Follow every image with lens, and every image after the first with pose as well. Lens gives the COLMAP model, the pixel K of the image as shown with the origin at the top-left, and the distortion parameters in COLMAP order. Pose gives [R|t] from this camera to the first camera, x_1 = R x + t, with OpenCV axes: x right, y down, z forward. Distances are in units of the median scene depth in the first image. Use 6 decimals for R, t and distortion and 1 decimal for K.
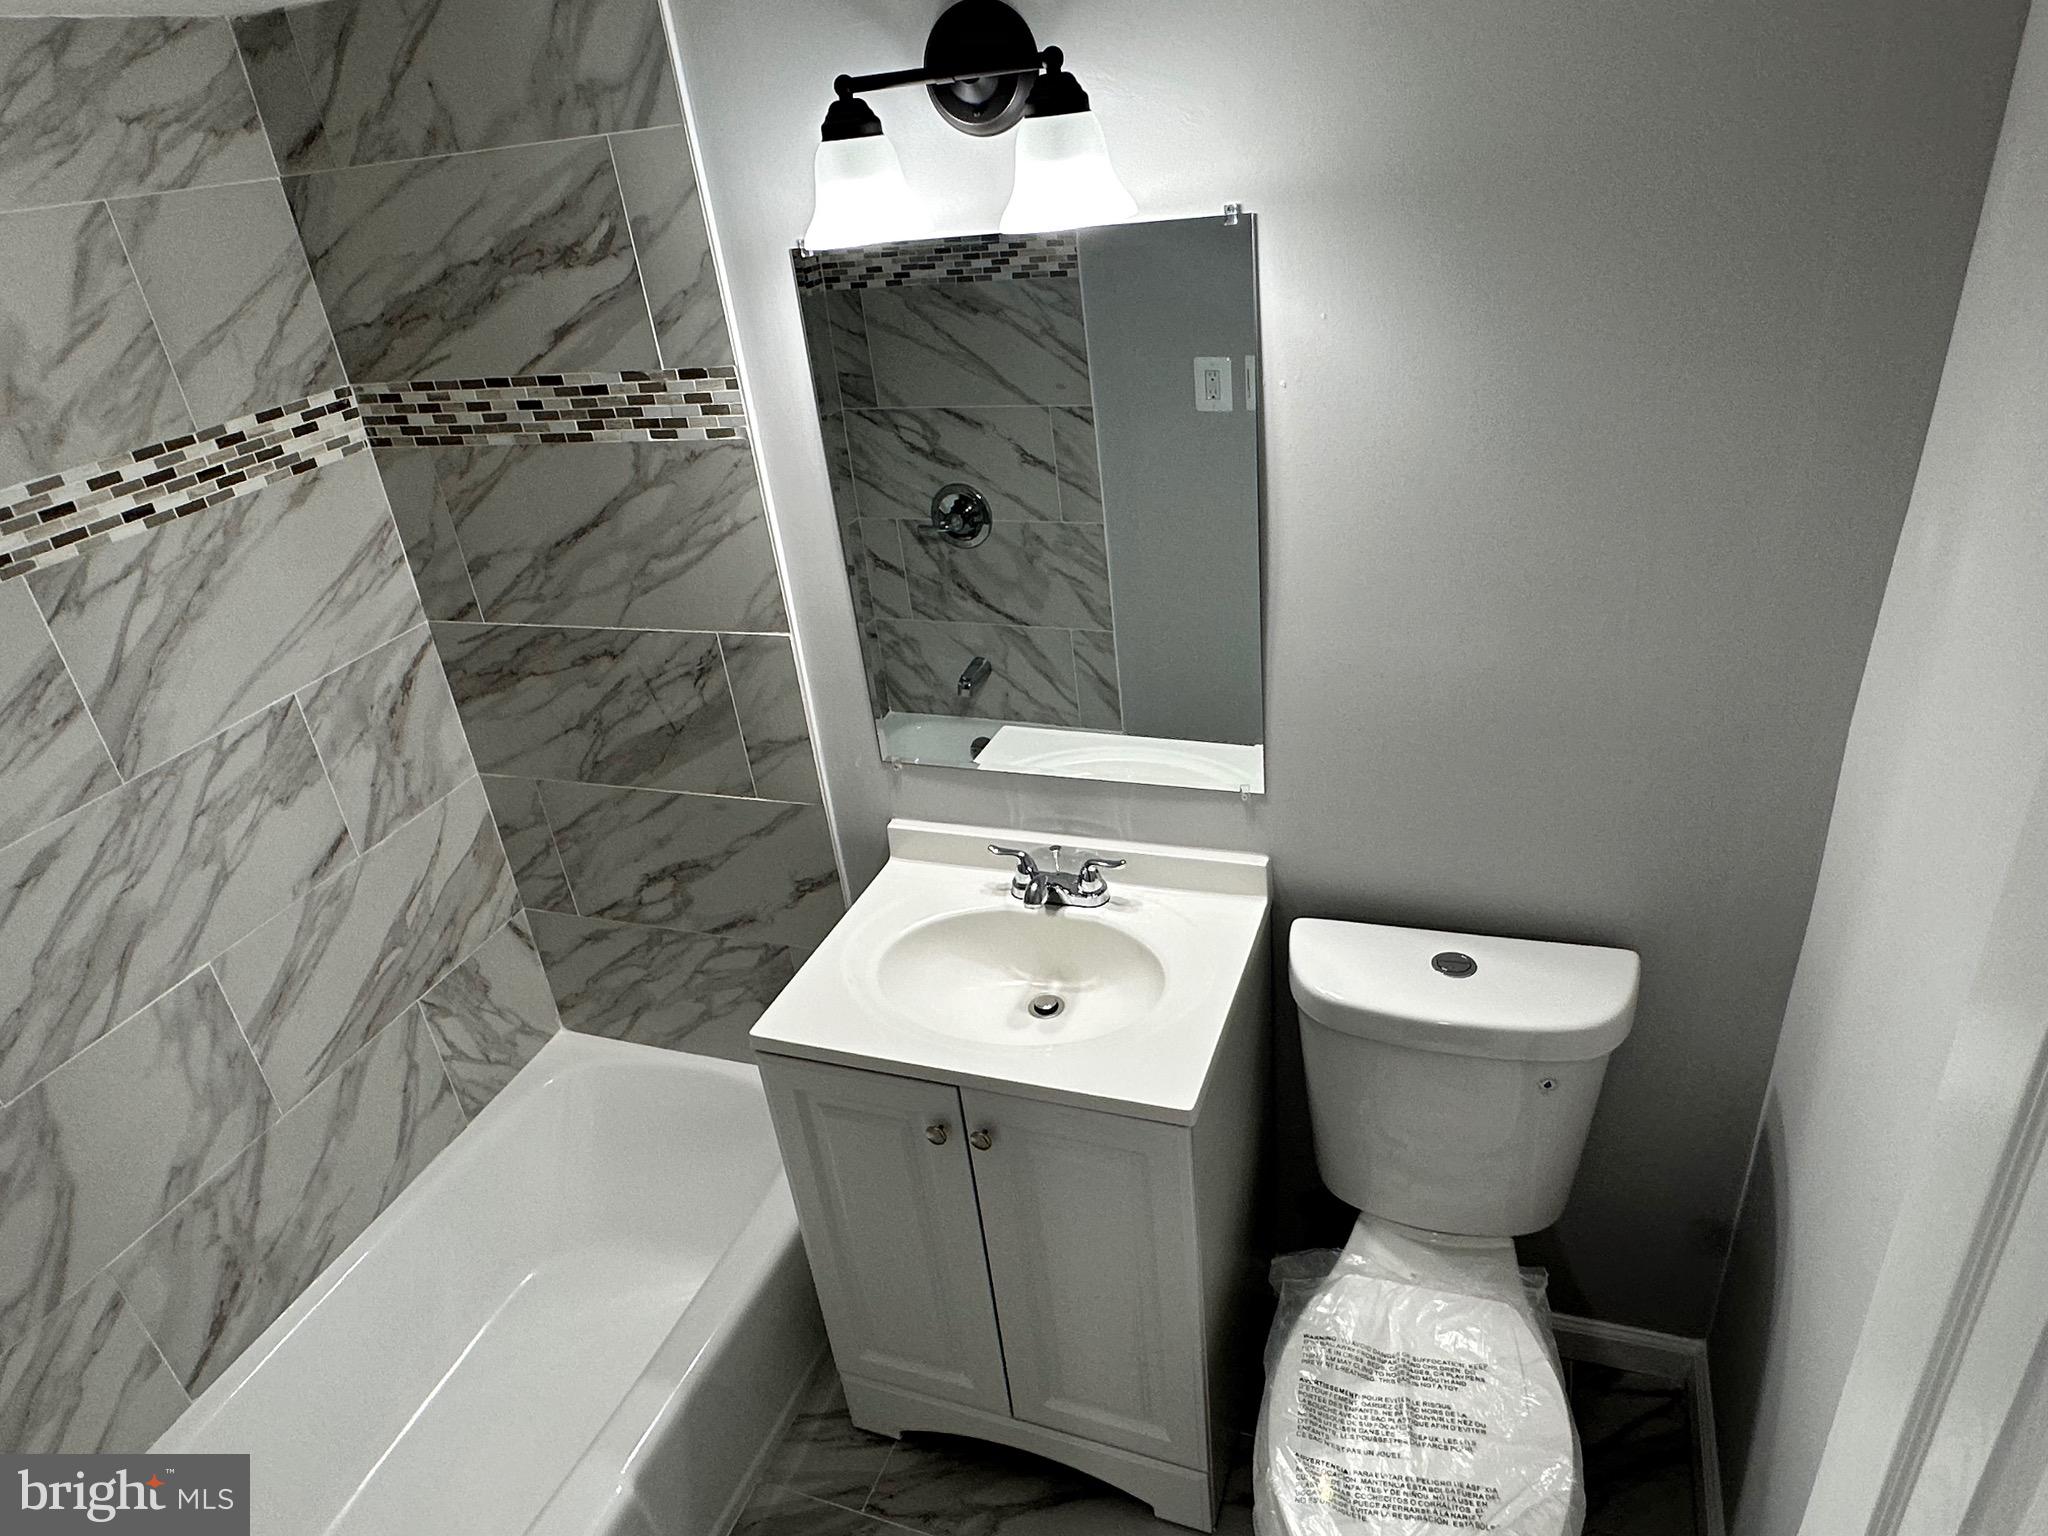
lens RADIAL K [[1293.6, 0, 1022.4], [0, 1293.6, 713.8], [0, 0, 1]] dist [-0.002778, 0.000912]
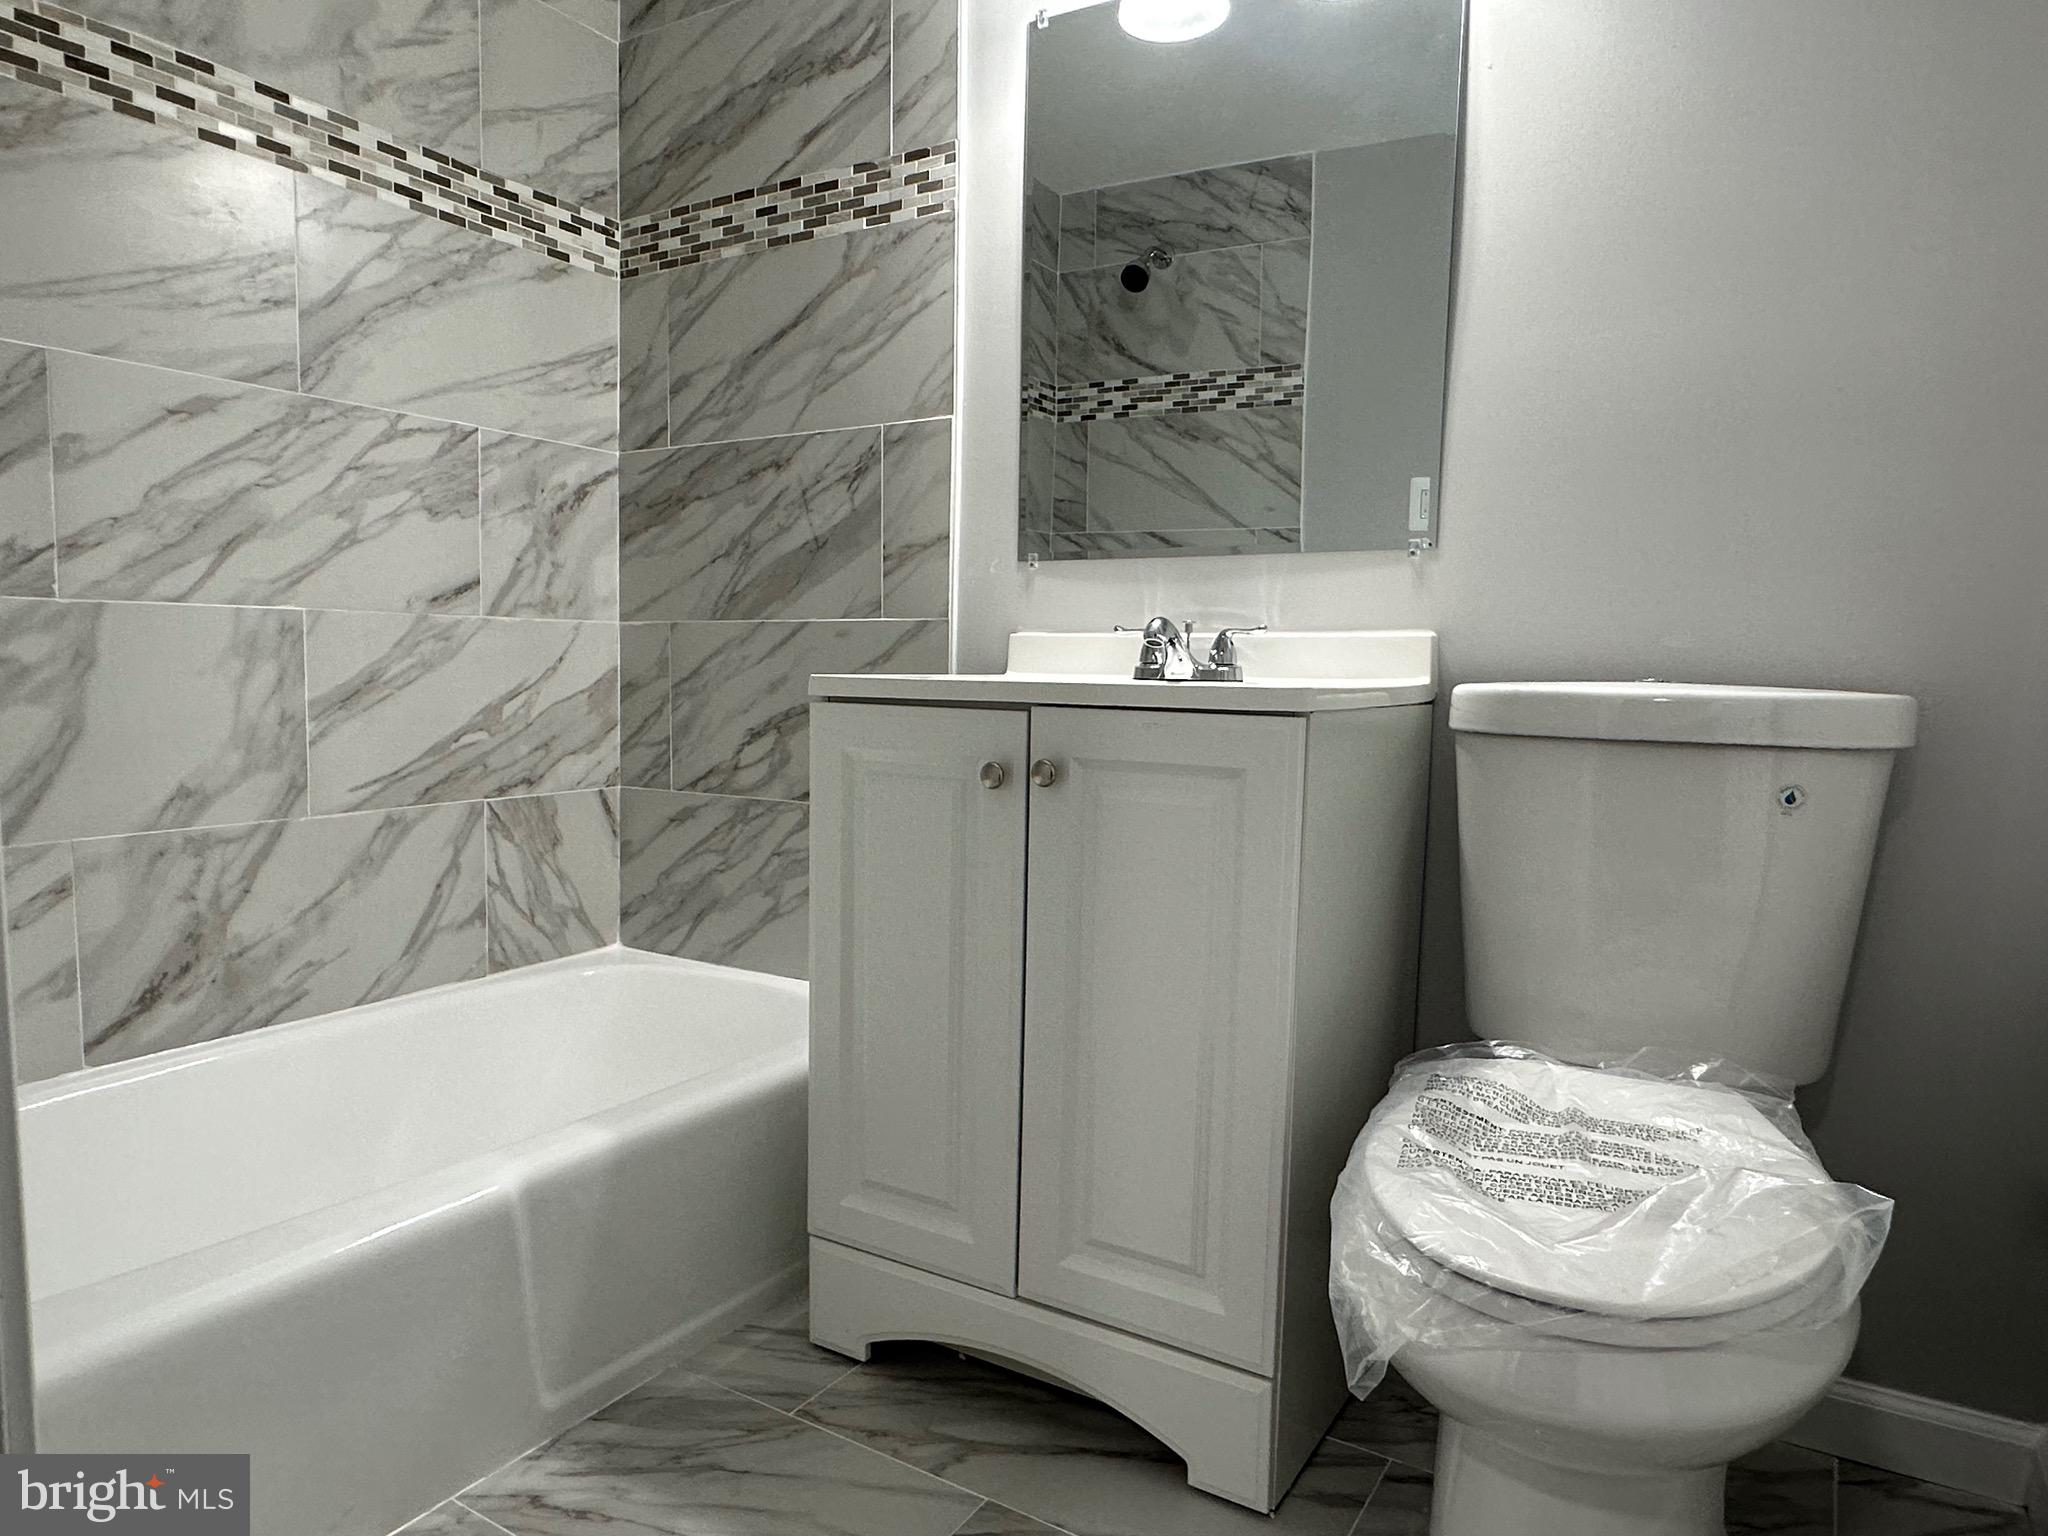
lens RADIAL K [[1293.6, 0, 1019.0], [0, 1293.6, 772.5], [0, 0, 1]] dist [-0.002778, 0.000912]
pose [[0.972970, 0.138275, -0.184958, 0.084783], [-0.197053, 0.914739, -0.352735, 0.508746], [0.120414, 0.379647, 0.917261, 0.206454]]
